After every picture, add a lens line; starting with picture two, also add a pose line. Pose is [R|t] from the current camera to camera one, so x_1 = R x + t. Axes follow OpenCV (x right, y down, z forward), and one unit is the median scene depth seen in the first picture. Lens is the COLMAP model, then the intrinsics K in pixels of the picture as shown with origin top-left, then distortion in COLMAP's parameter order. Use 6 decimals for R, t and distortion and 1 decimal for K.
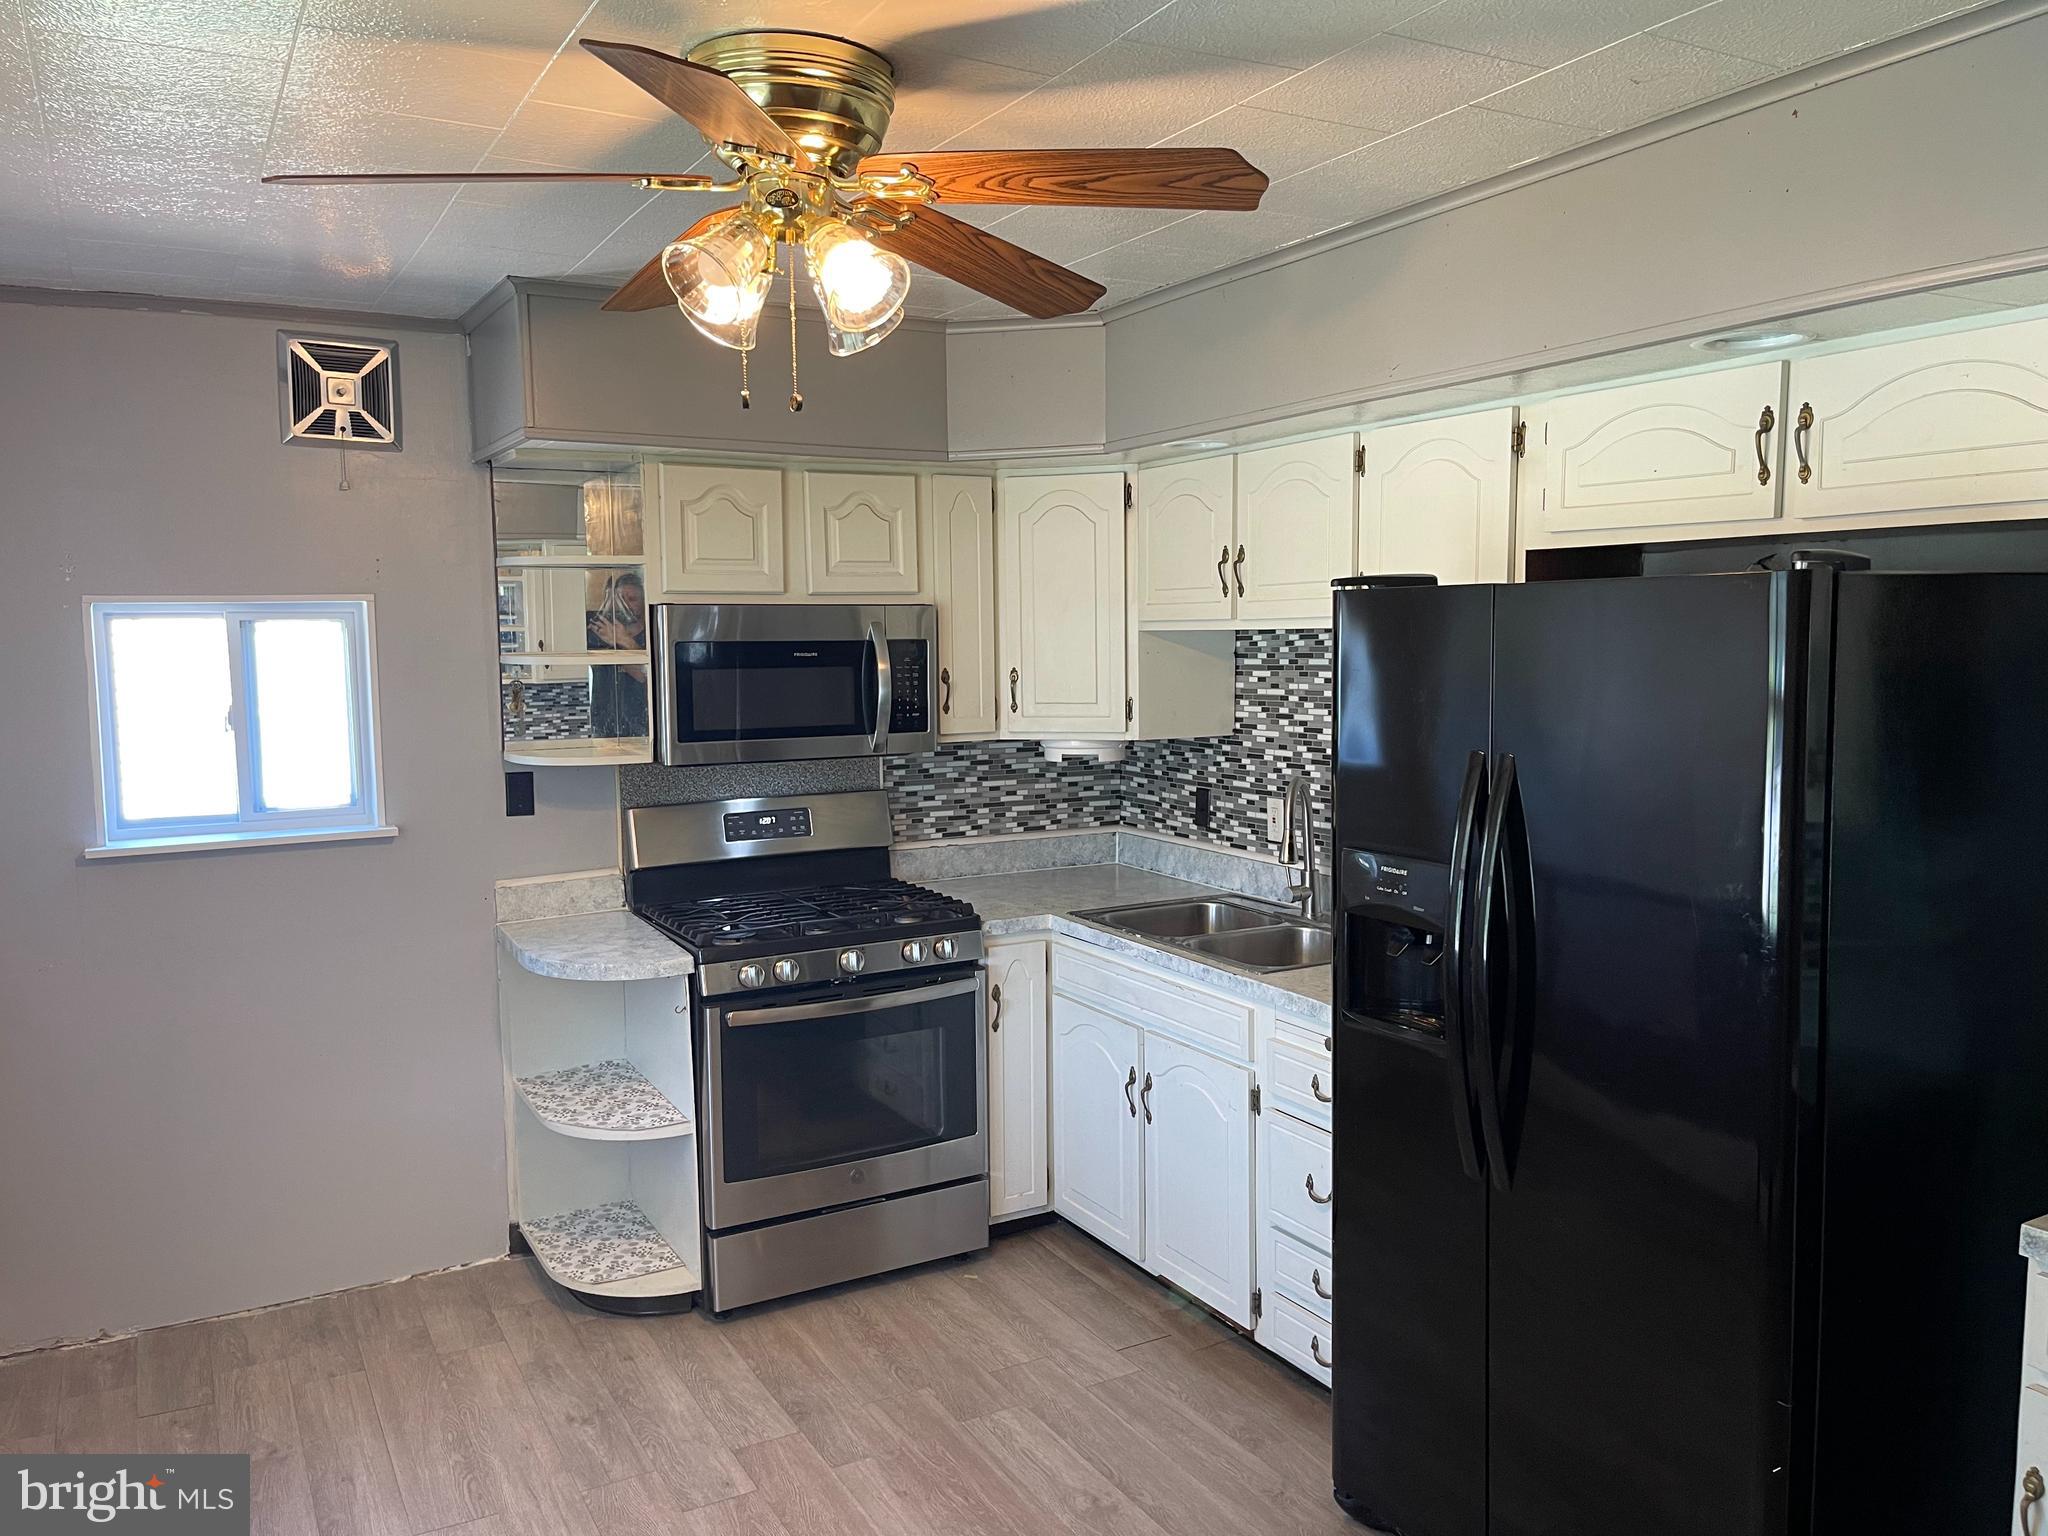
lens RADIAL K [[1553.3, 0, 1022.6], [0, 1553.3, 766.2], [0, 0, 1]] dist [0.031521, -0.047723]
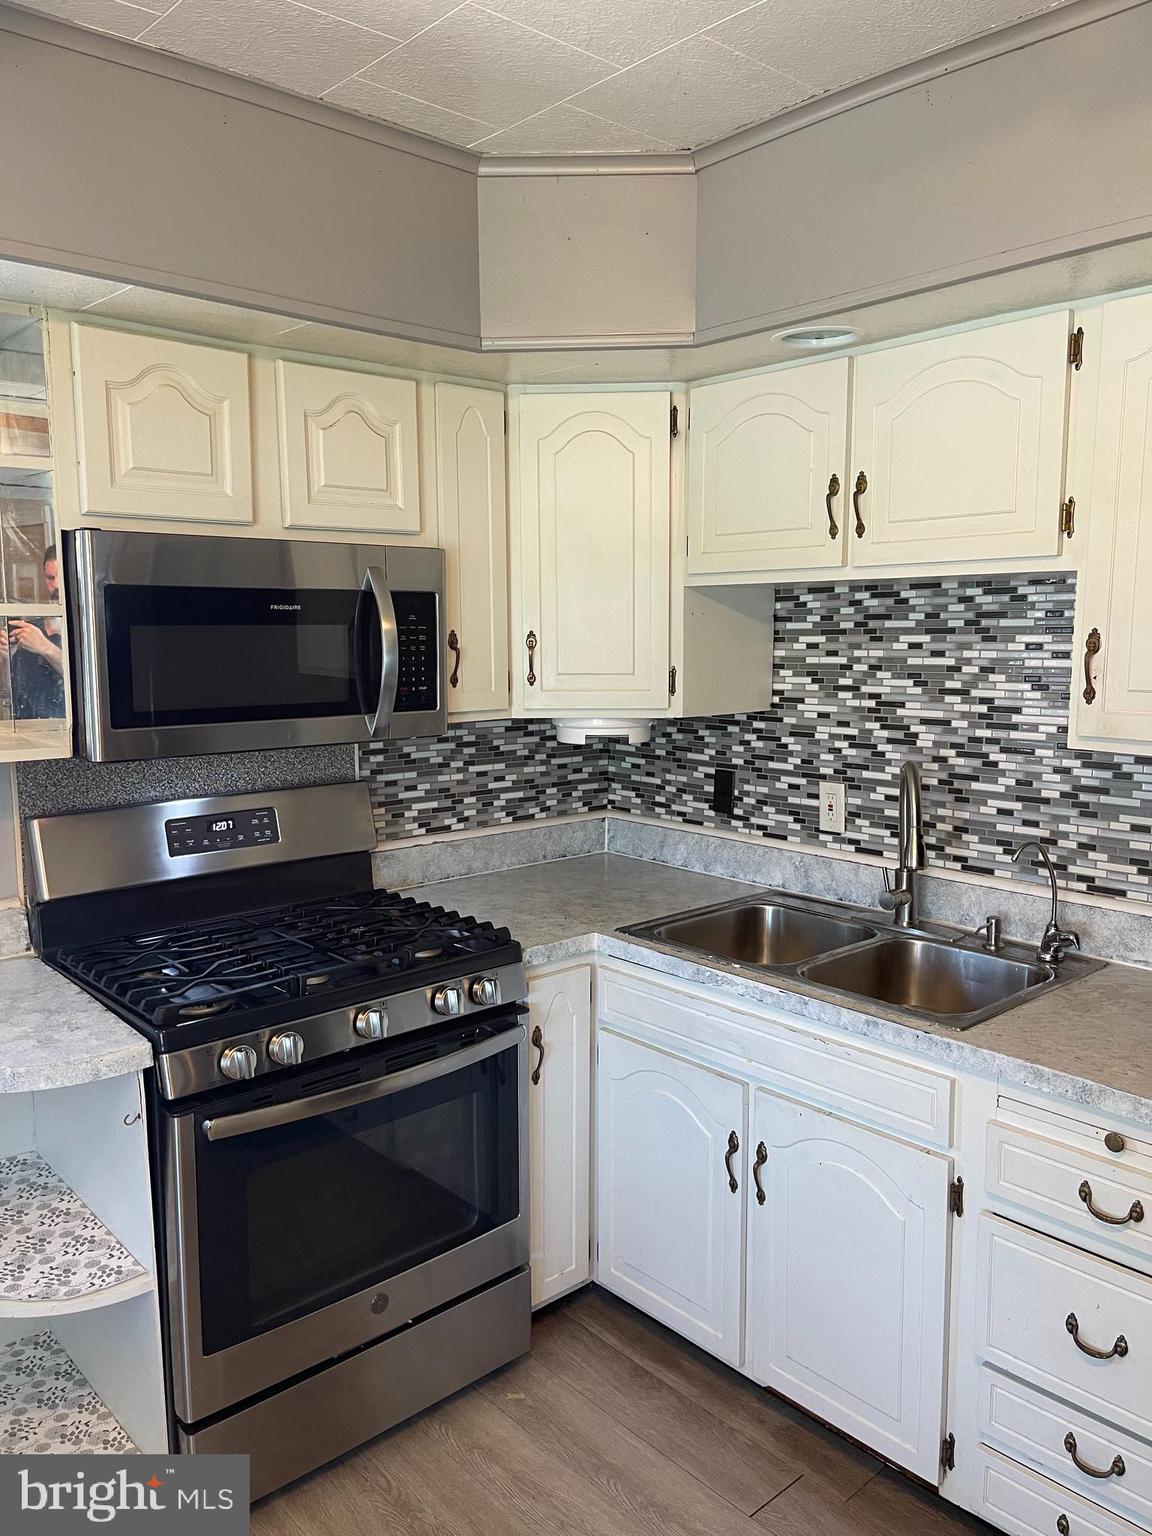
lens RADIAL K [[1165.0, 0, 583.0], [0, 1165.0, 767.9], [0, 0, 1]] dist [0.031521, -0.047723]
pose [[0.974996, -0.019604, 0.221358, -0.123802], [0.012301, 0.999335, 0.034321, -0.012309], [-0.221884, -0.030740, 0.974588, 0.413794]]
